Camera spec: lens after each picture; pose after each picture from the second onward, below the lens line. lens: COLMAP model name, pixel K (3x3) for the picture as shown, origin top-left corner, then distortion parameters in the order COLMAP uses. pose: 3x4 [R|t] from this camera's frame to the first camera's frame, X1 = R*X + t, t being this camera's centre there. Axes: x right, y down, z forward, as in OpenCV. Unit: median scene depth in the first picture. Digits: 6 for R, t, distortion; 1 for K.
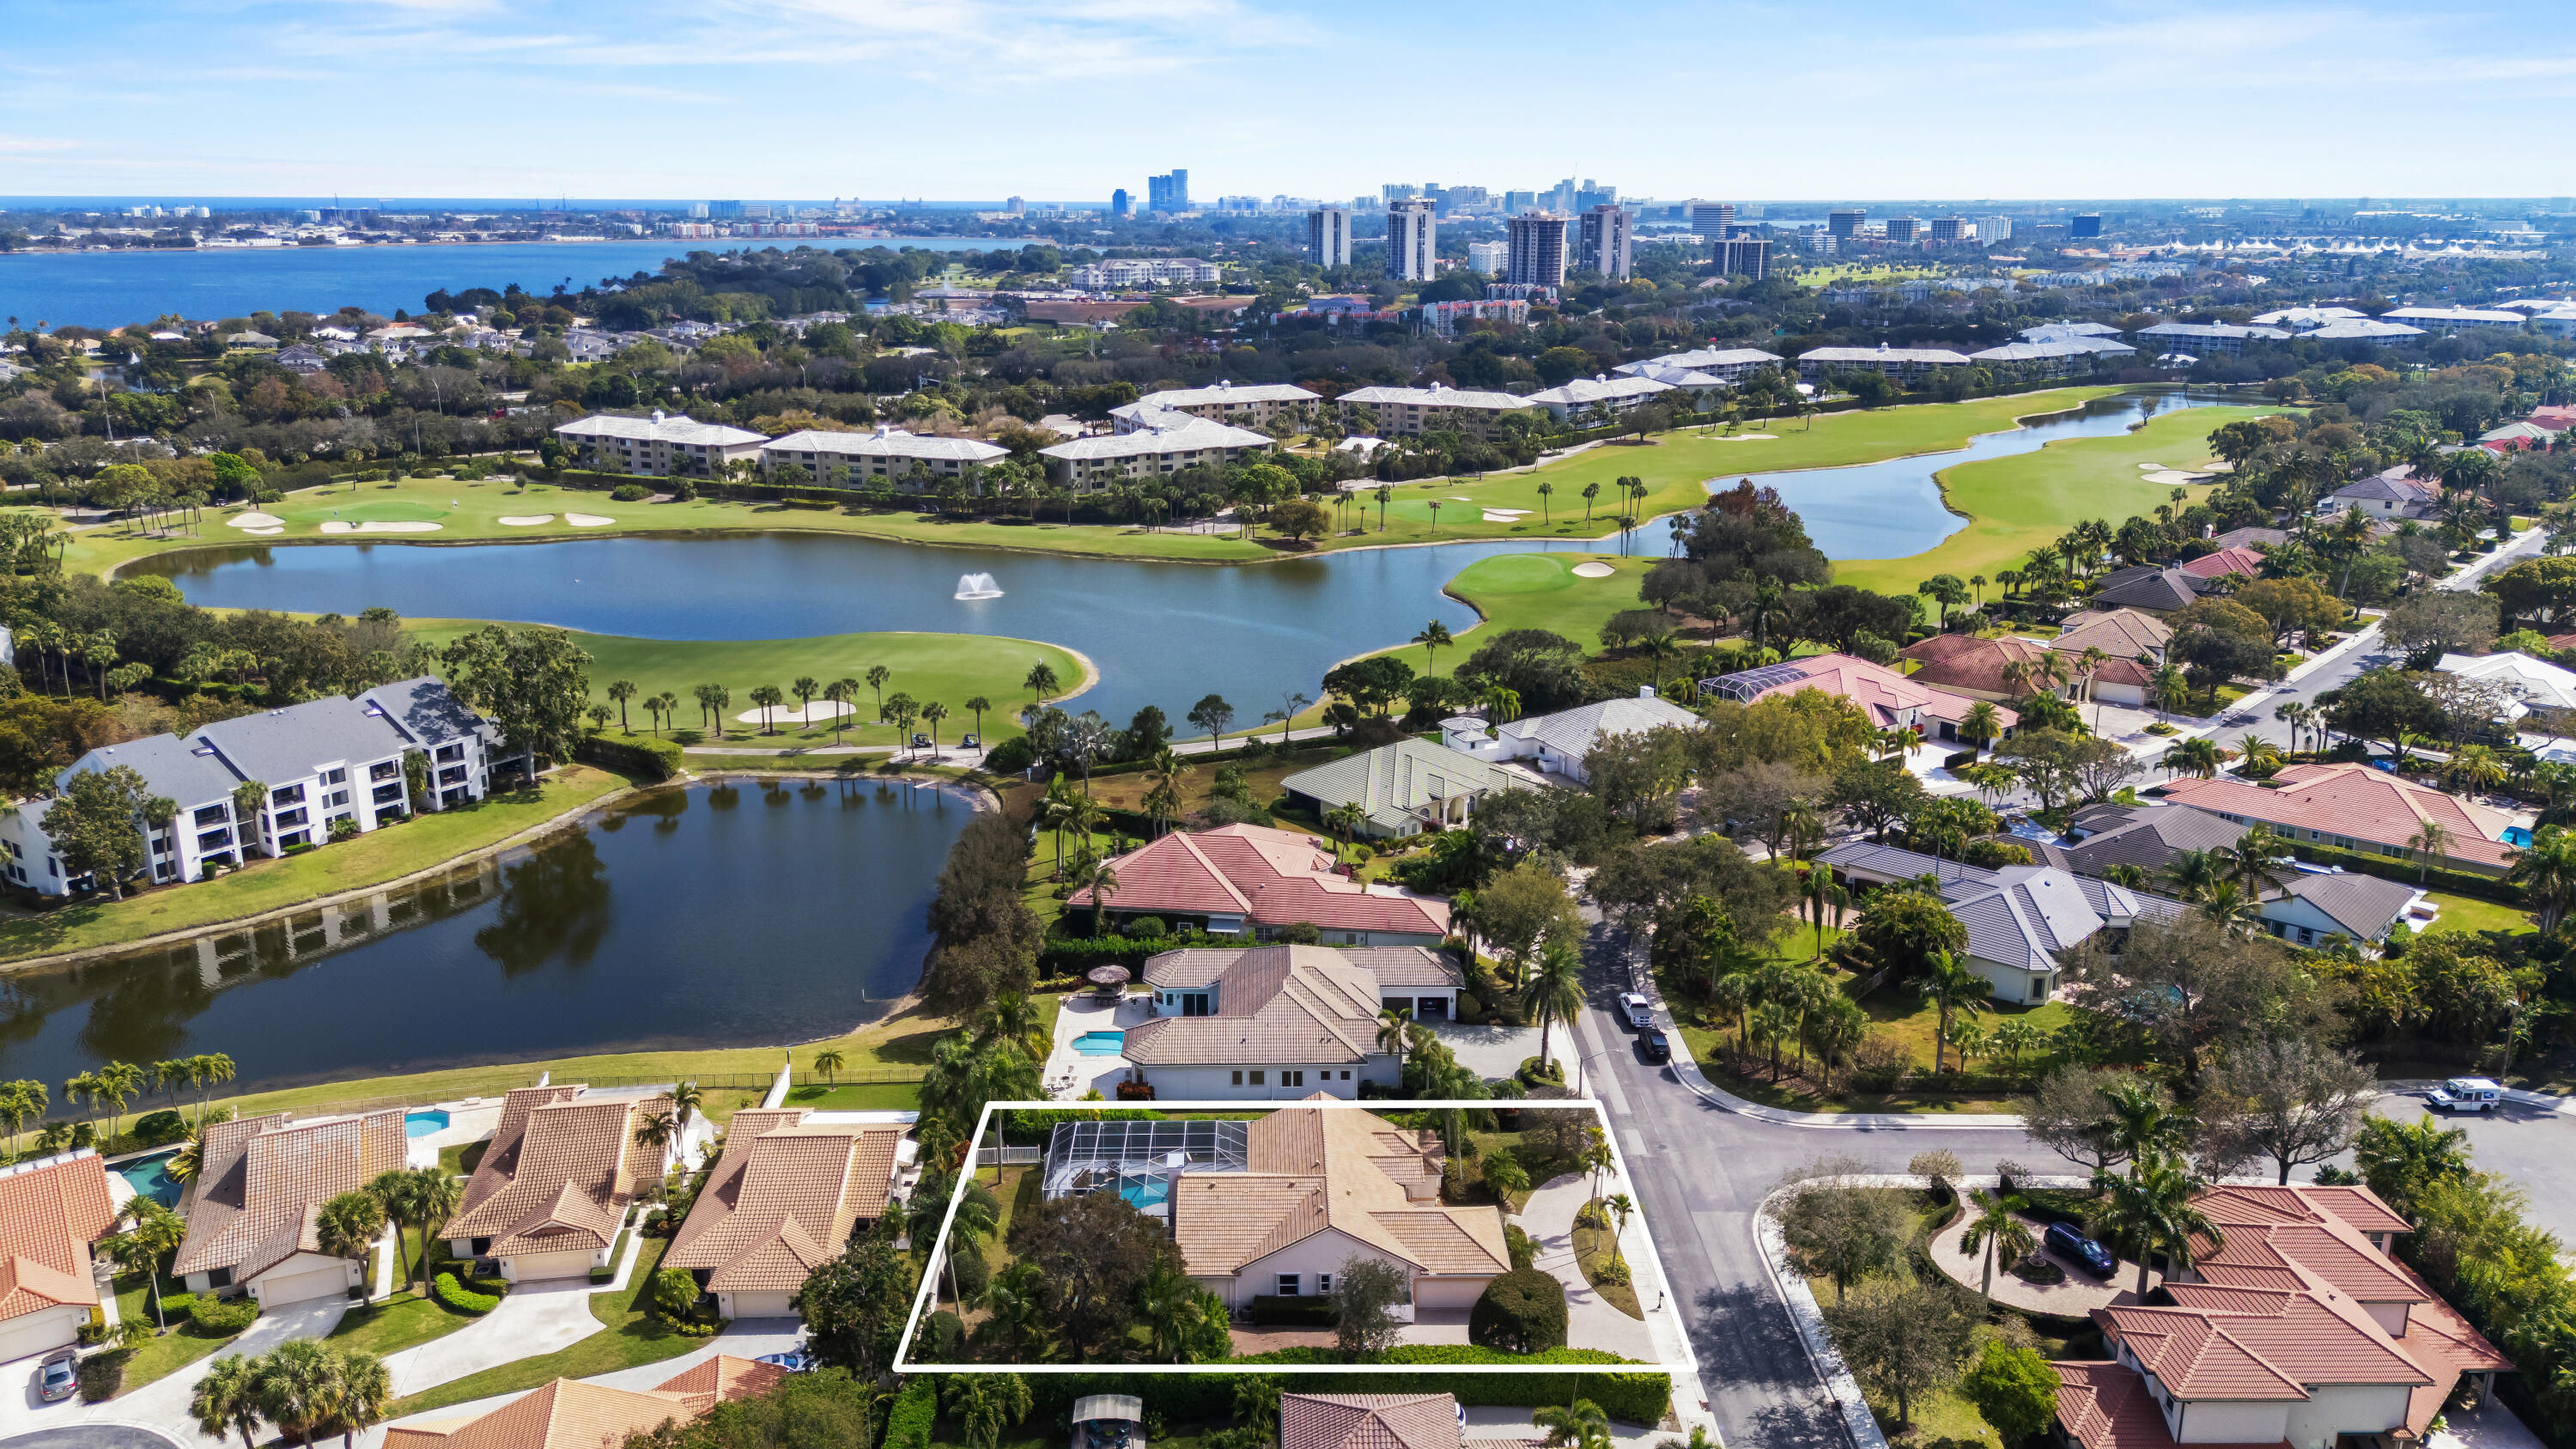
lens RADIAL K [[1872.6, 0, 1294.2], [0, 1872.6, 731.4], [0, 0, 1]] dist [0.052230, -0.053537]
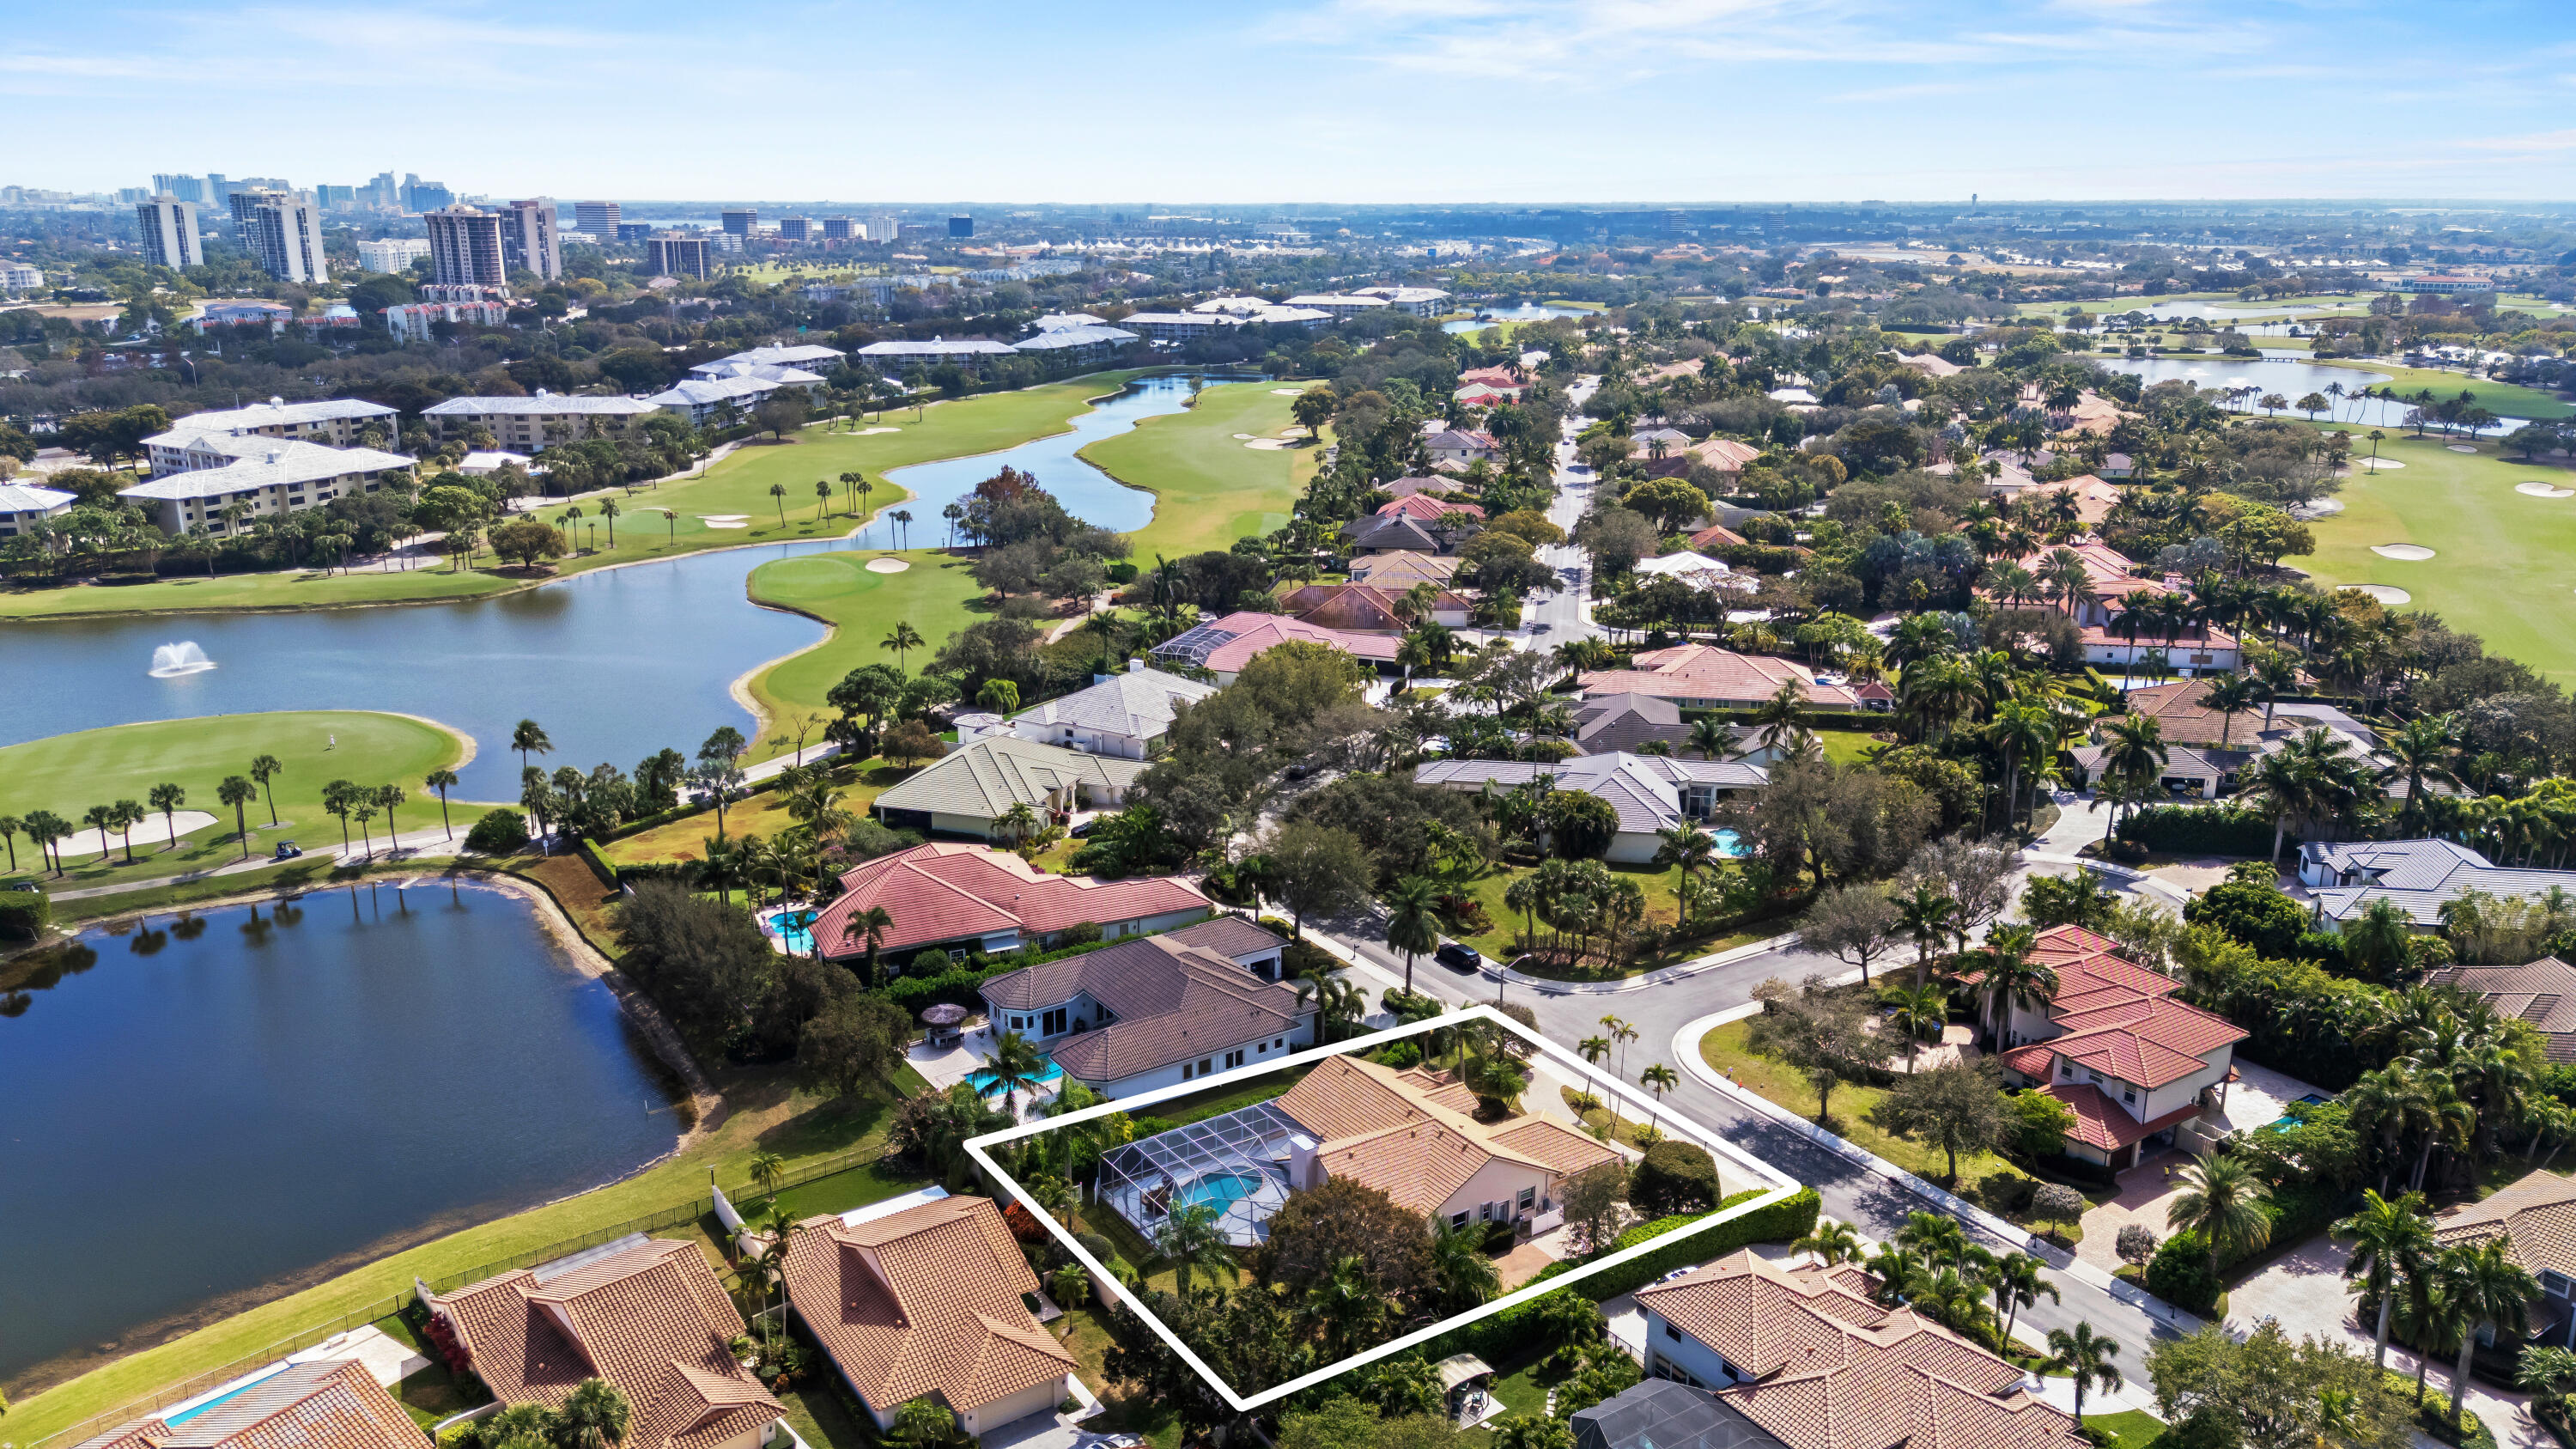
lens RADIAL K [[1872.6, 0, 1284.5], [0, 1872.6, 706.7], [0, 0, 1]] dist [0.052230, -0.053537]
pose [[0.833138, -0.138740, 0.535381, -0.118467], [0.145363, 0.988922, 0.030065, -0.006642], [-0.533621, 0.052776, 0.844075, 0.031547]]
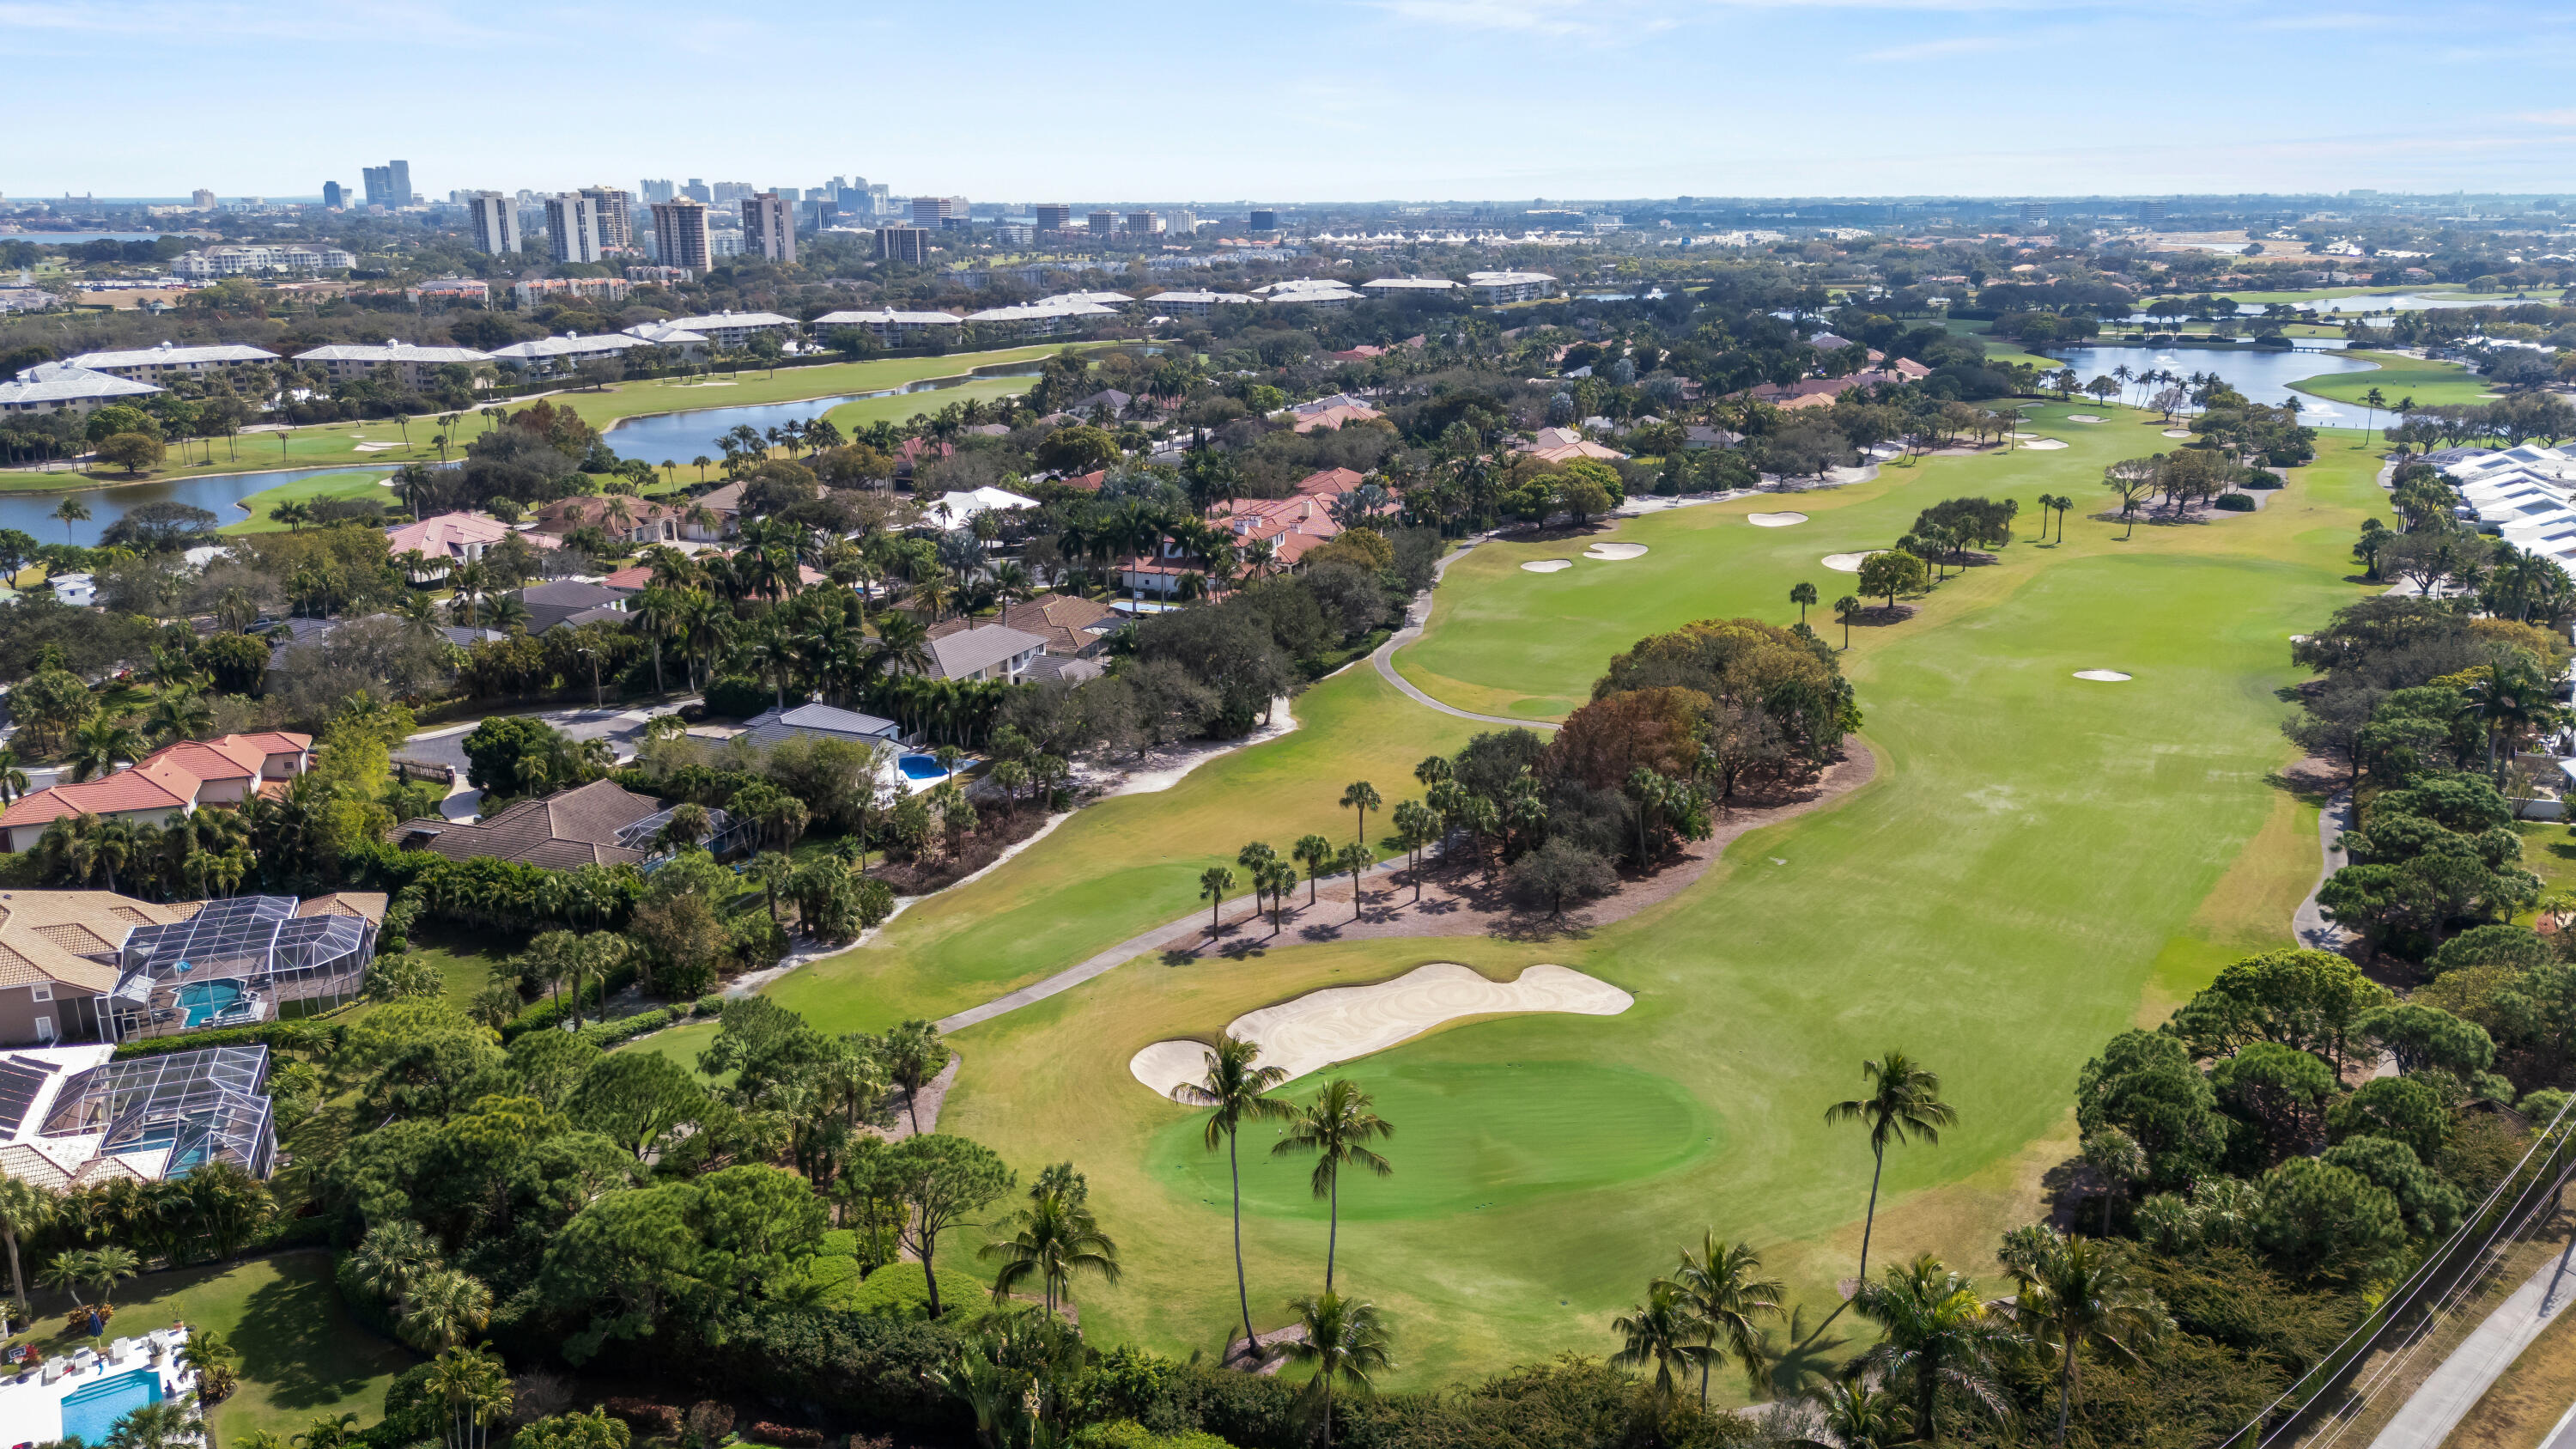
lens RADIAL K [[1872.6, 0, 1287.4], [0, 1872.6, 740.5], [0, 0, 1]] dist [0.052230, -0.053537]
pose [[0.944111, -0.090497, 0.316961, 0.167507], [0.089464, 0.995830, 0.017843, 0.057611], [-0.317254, 0.011511, 0.948271, -0.152659]]
